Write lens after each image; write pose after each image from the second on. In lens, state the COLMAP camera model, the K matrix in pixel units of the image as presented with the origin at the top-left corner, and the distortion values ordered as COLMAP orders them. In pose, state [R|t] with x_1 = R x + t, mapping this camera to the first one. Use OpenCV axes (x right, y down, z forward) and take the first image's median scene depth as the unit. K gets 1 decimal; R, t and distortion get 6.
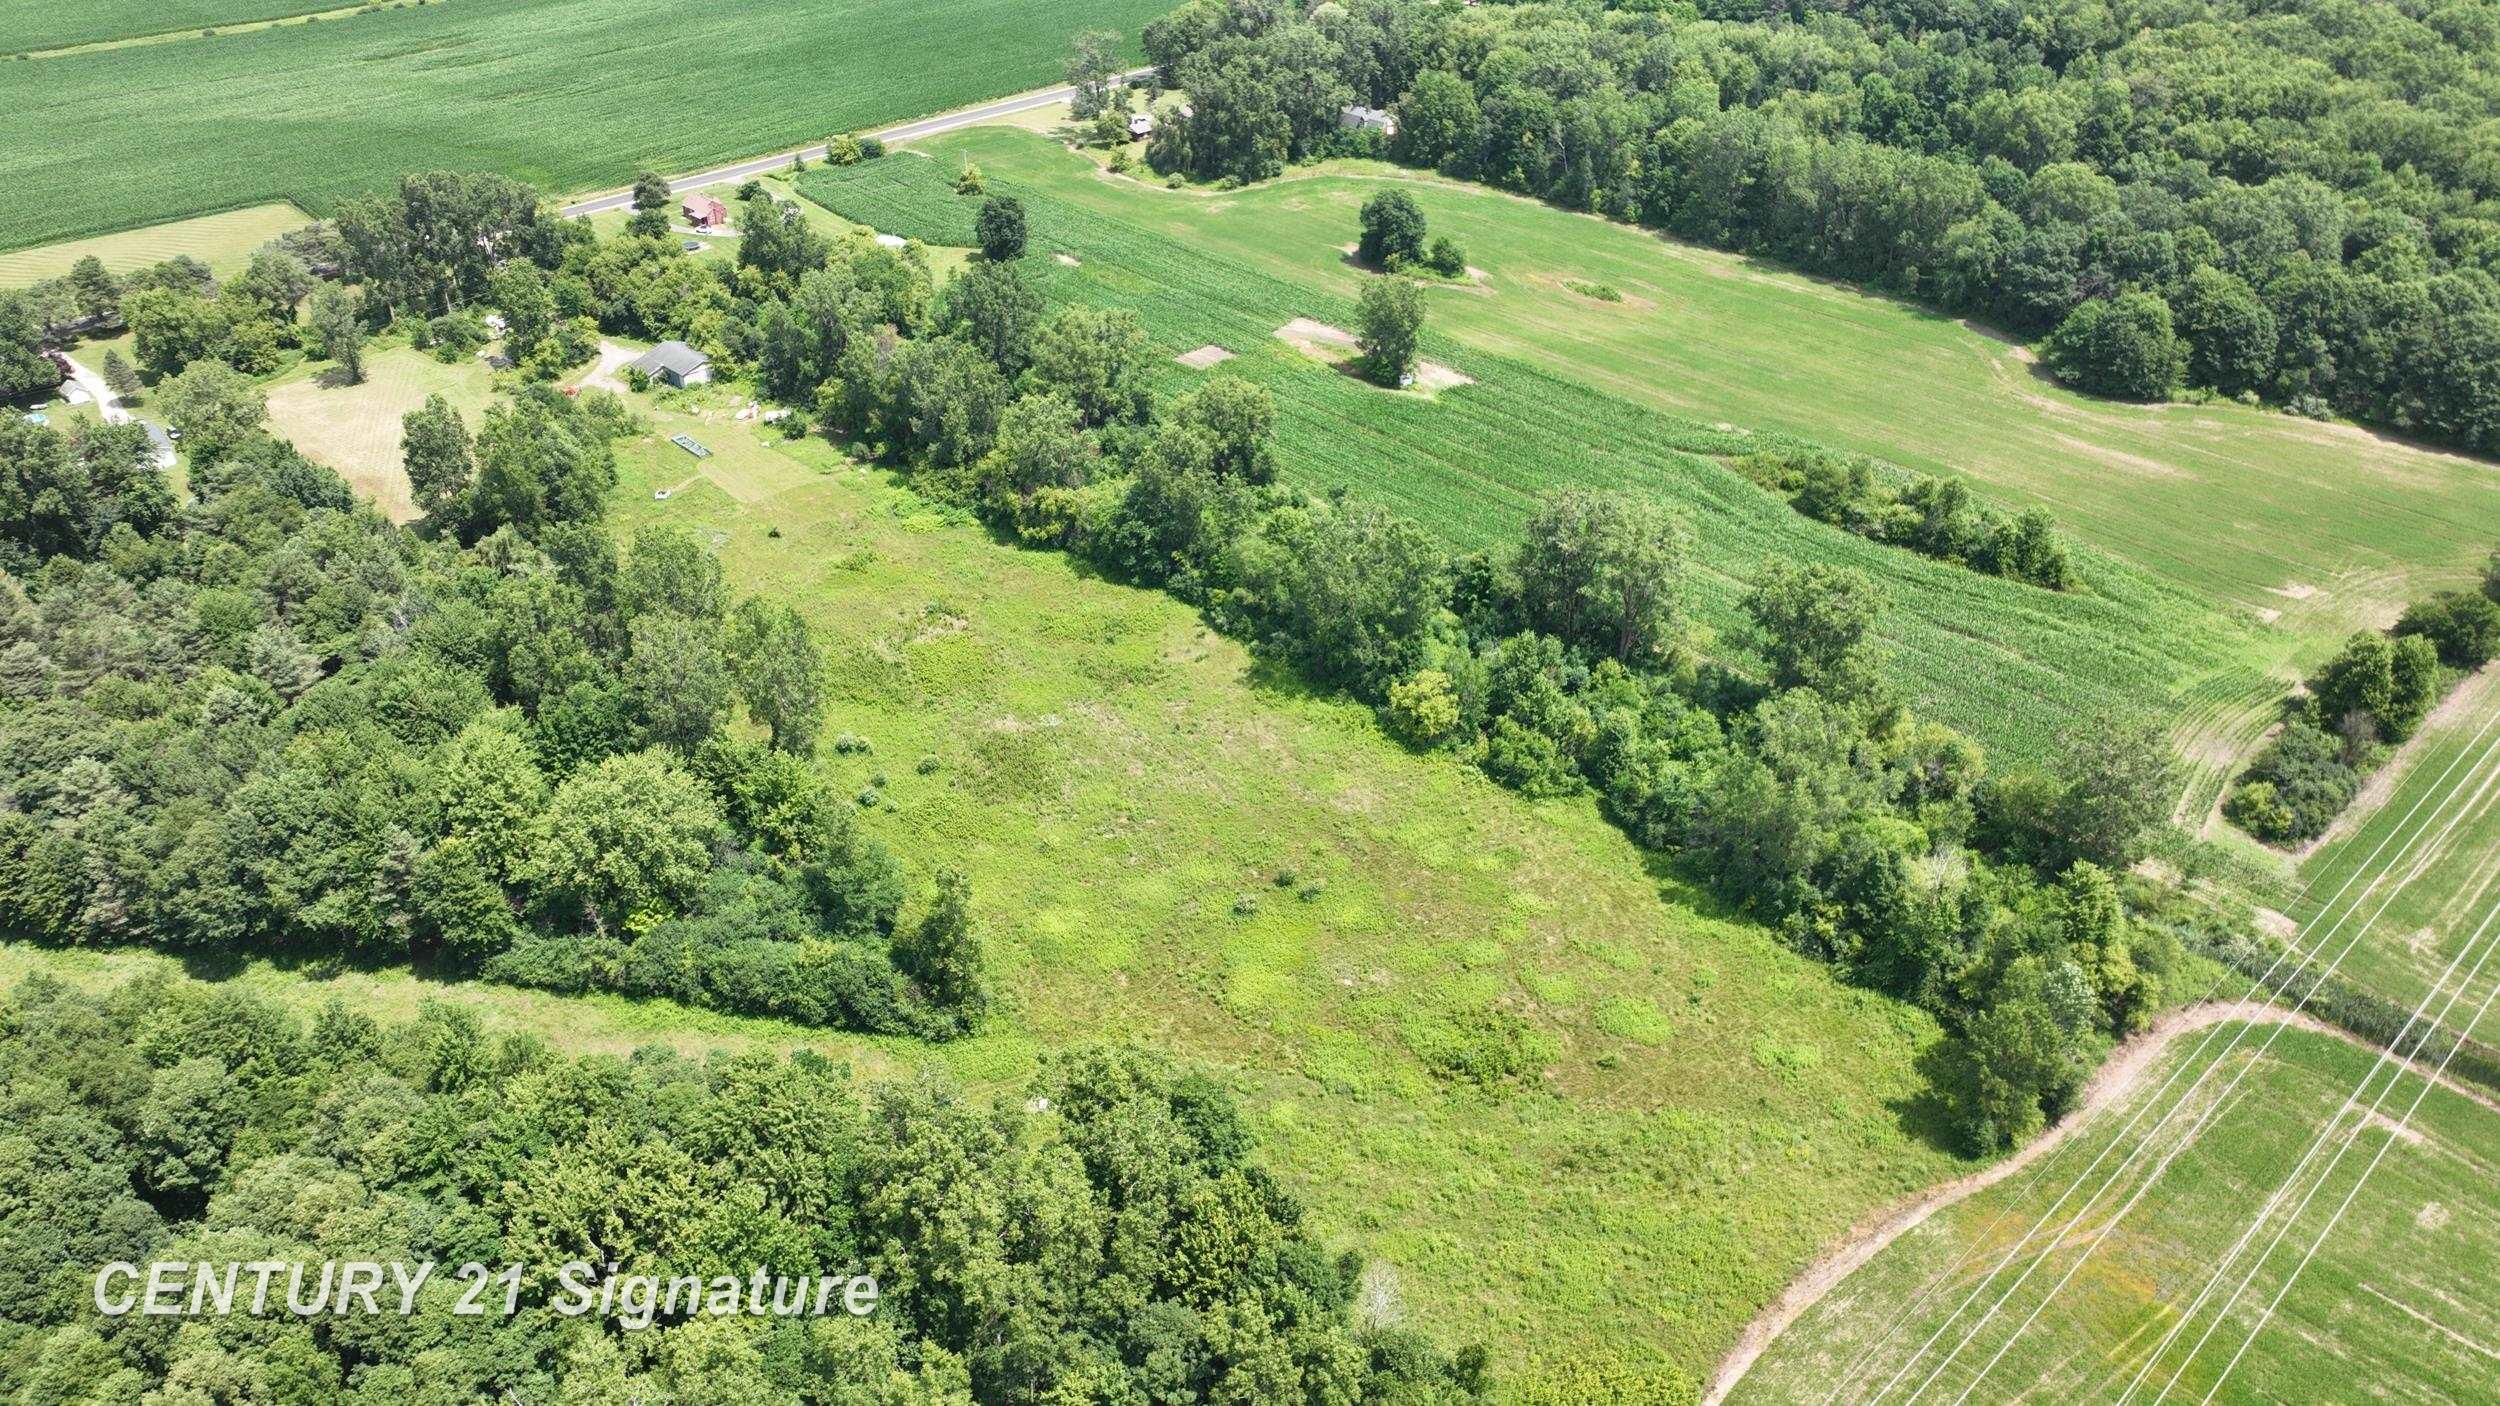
lens RADIAL K [[1755.5, 0, 1250.0], [0, 1755.5, 703.0], [0, 0, 1]] dist [0.005028, 0.009958]
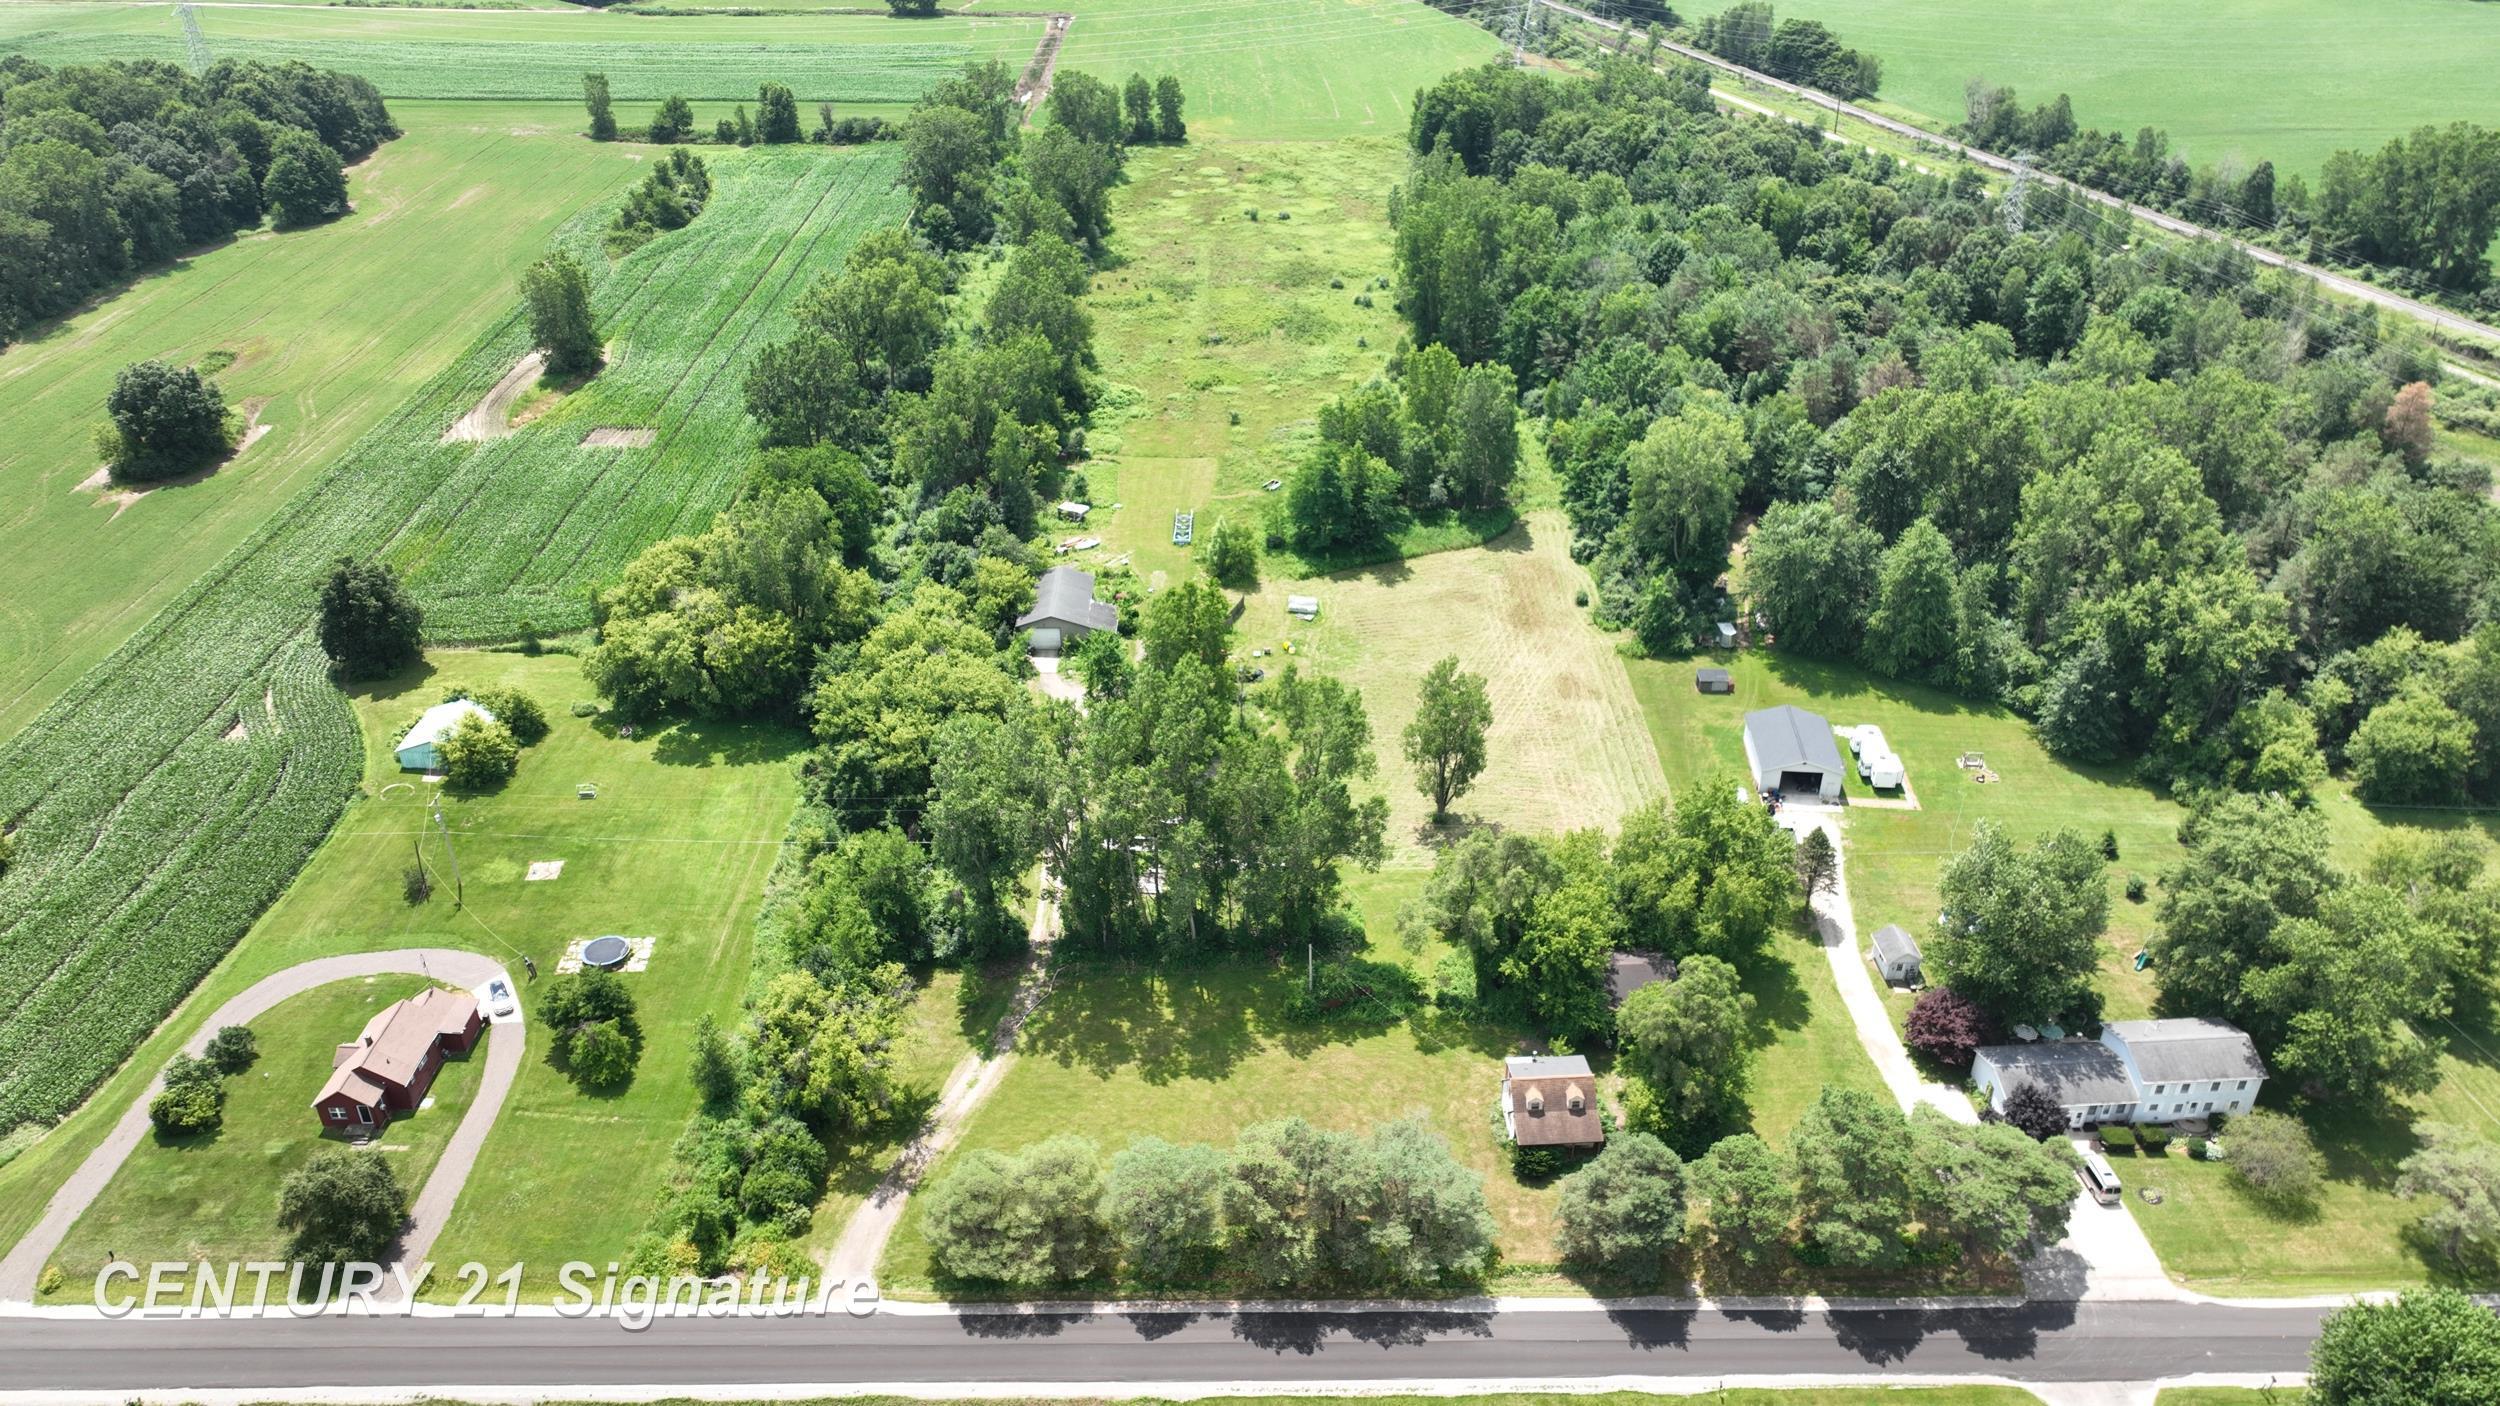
lens RADIAL K [[1755.5, 0, 1250.0], [0, 1755.5, 703.0], [0, 0, 1]] dist [0.005028, 0.009958]
pose [[-0.731549, -0.342229, 0.589675, -0.717303], [0.374151, 0.521508, 0.766838, -0.608594], [-0.569954, 0.781607, -0.253463, 1.051258]]
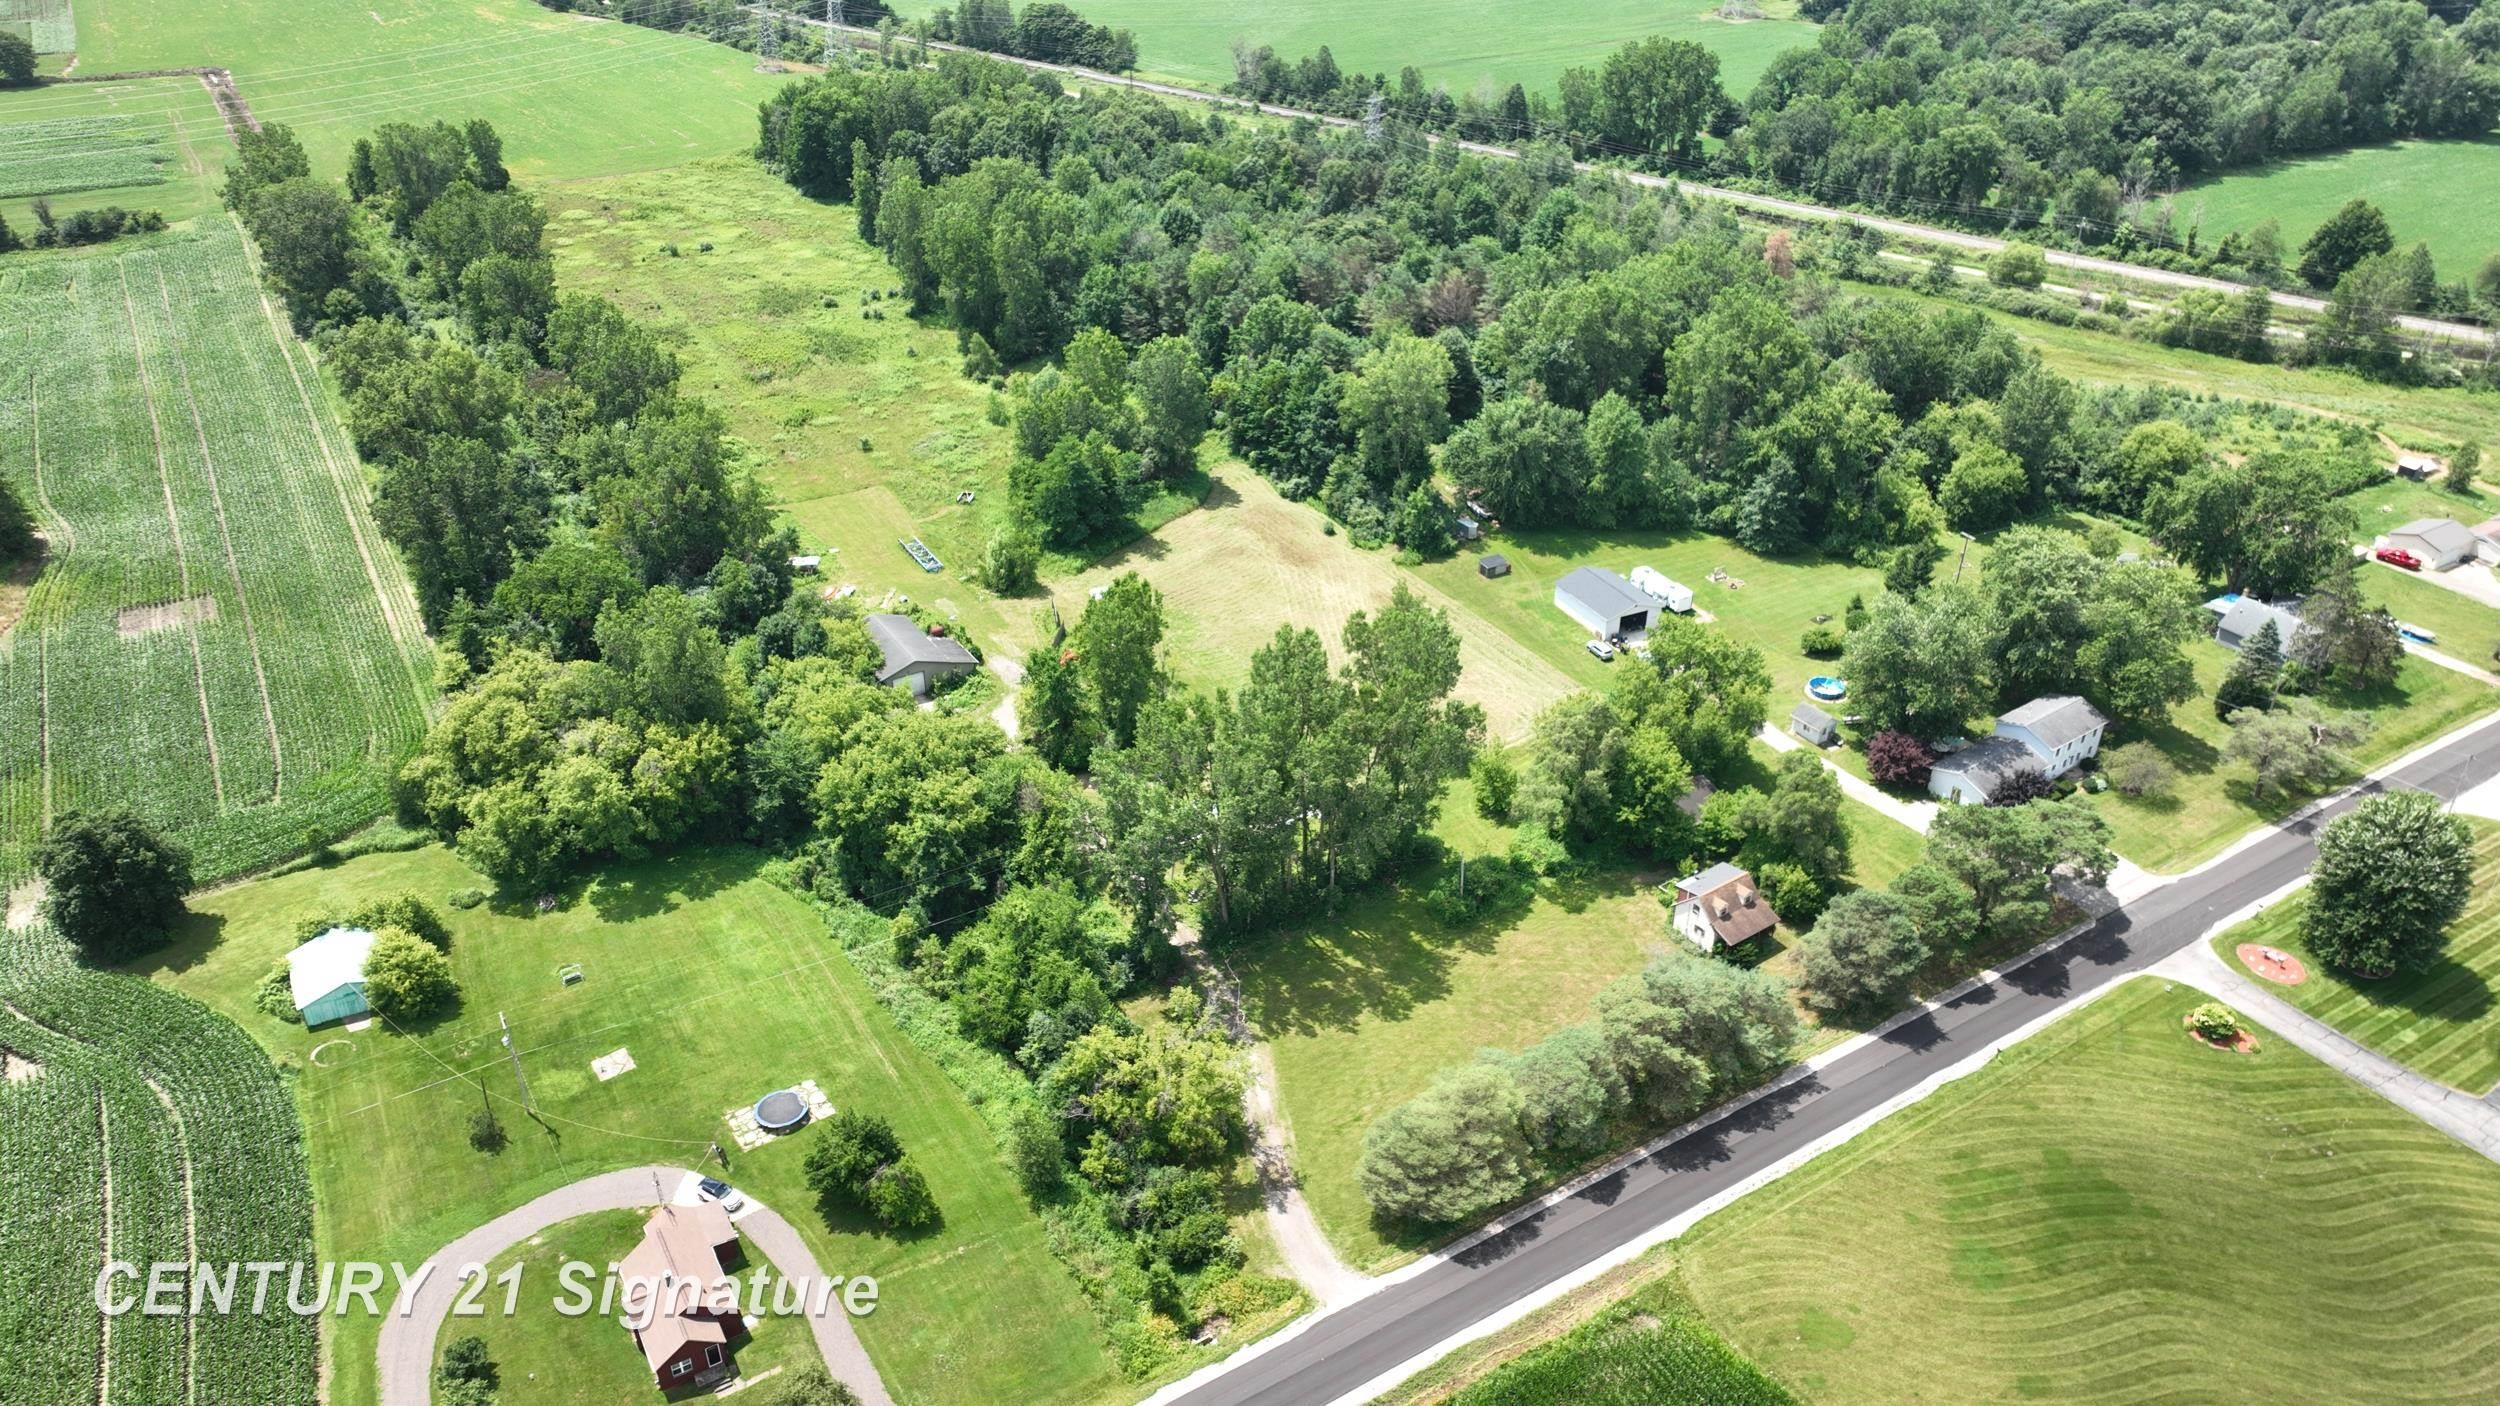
lens RADIAL K [[1755.5, 0, 1250.0], [0, 1755.5, 703.0], [0, 0, 1]] dist [0.005028, 0.009958]
pose [[-0.979657, -0.099024, 0.174547, -0.513495], [0.111808, 0.452953, 0.884496, -0.680095], [-0.166648, 0.886018, -0.432667, 1.157607]]
